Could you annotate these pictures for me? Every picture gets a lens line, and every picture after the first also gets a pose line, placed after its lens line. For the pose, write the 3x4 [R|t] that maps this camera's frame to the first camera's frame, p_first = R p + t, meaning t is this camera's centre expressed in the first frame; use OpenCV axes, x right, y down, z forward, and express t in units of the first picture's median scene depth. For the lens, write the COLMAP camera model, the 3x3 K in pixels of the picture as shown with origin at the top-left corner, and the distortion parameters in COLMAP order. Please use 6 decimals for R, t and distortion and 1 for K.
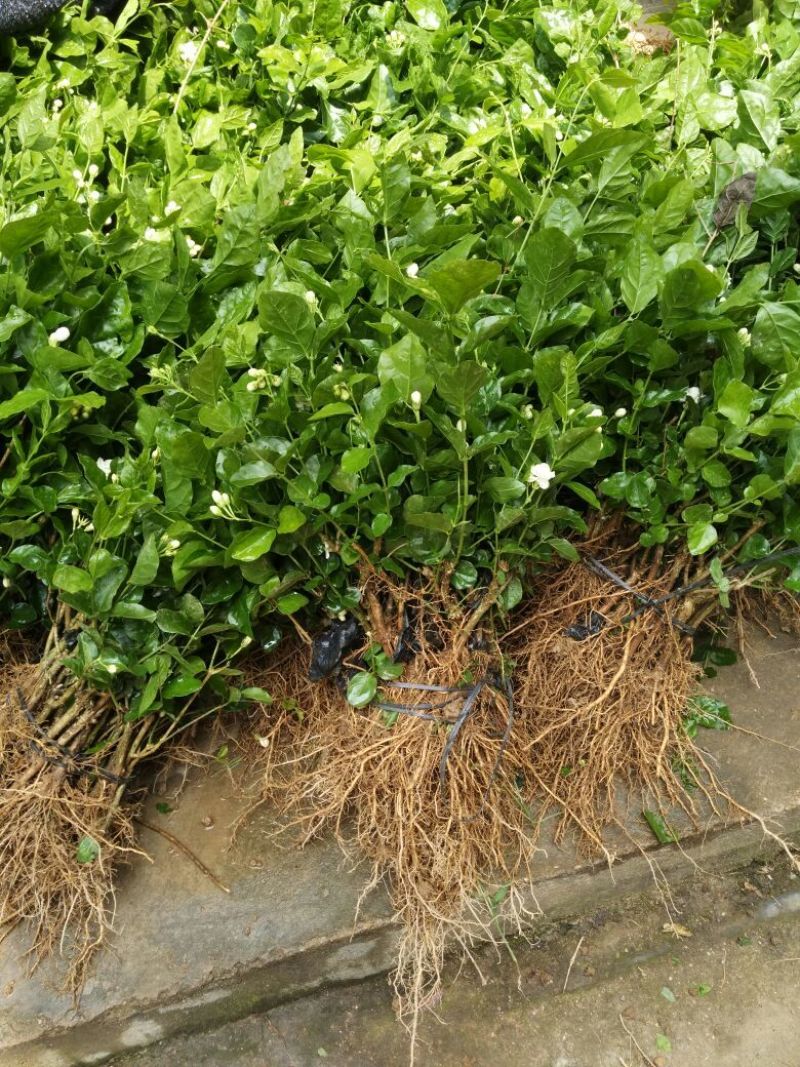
lens RADIAL K [[949.1, 0, 400.7], [0, 949.1, 531.5], [0, 0, 1]] dist [-0.012202, -0.018233]
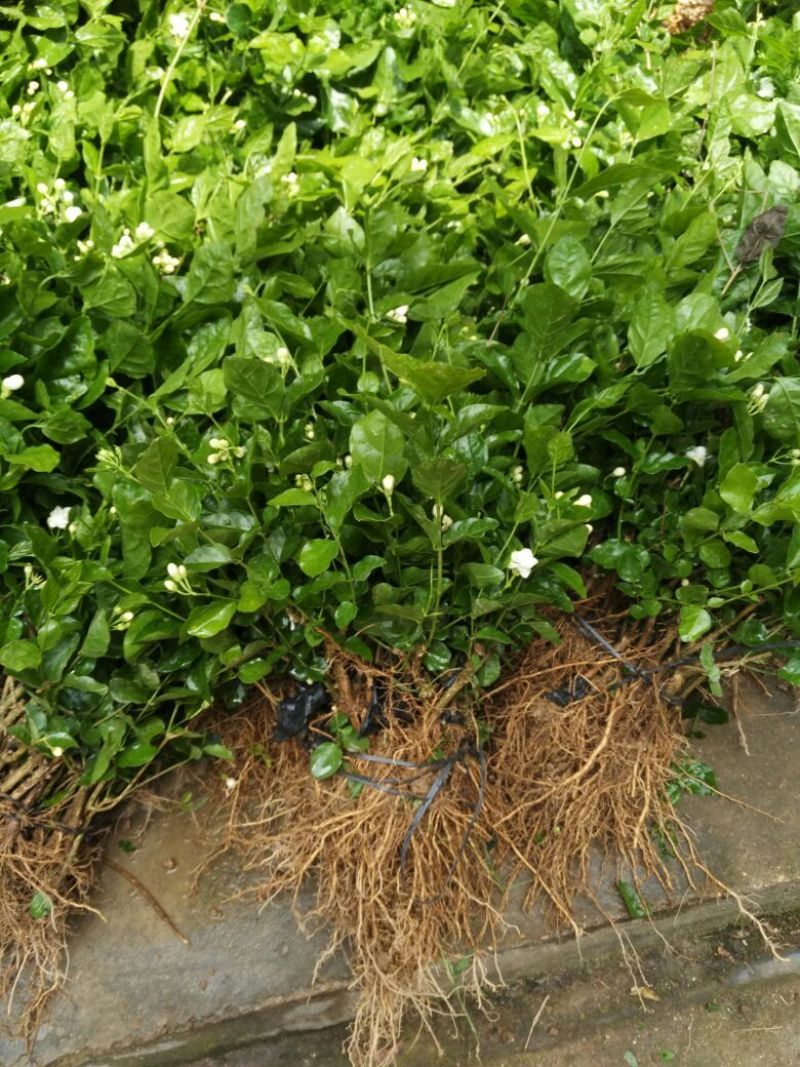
lens RADIAL K [[949.1, 0, 397.1], [0, 949.1, 539.5], [0, 0, 1]] dist [-0.012202, -0.018233]
pose [[0.998740, 0.046432, -0.019049, 0.035640], [-0.044607, 0.995202, 0.087085, -0.131866], [0.023001, -0.086125, 0.996019, 0.064283]]
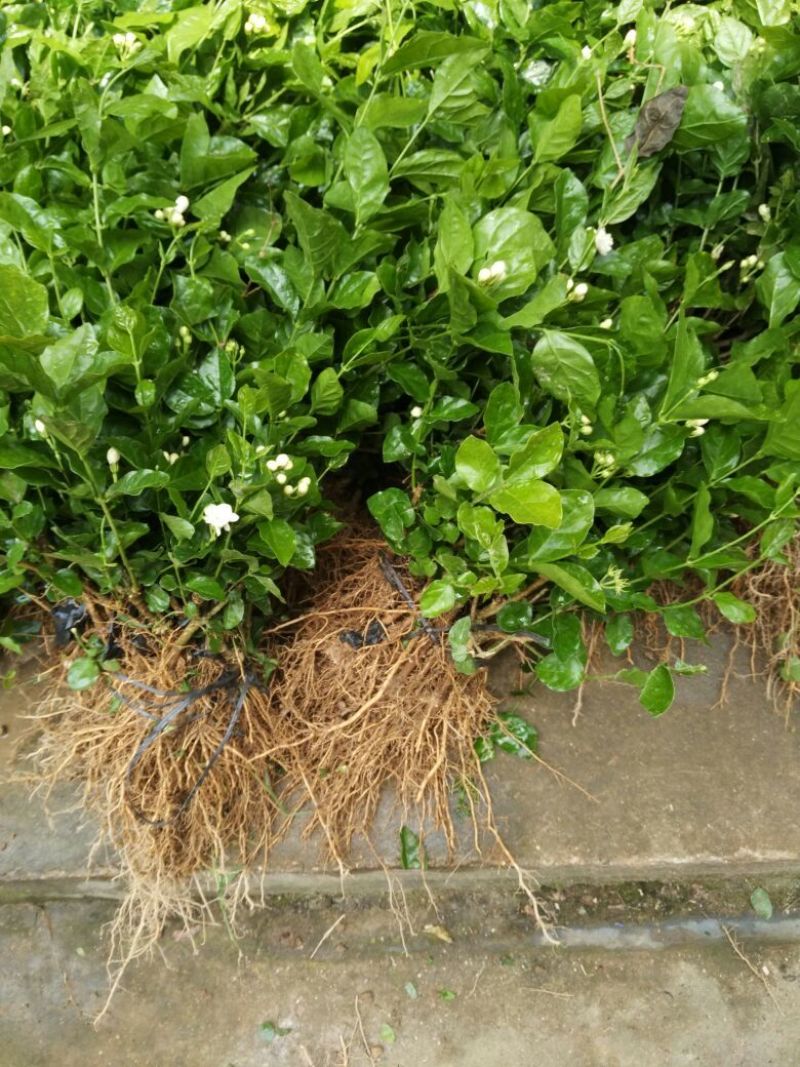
lens RADIAL K [[949.1, 0, 372.0], [0, 949.1, 552.4], [0, 0, 1]] dist [-0.012202, -0.018233]
pose [[0.961636, 0.181807, -0.205434, 0.387594], [-0.114691, 0.946713, 0.300966, -0.253701], [0.249205, -0.265858, 0.931245, 0.199040]]
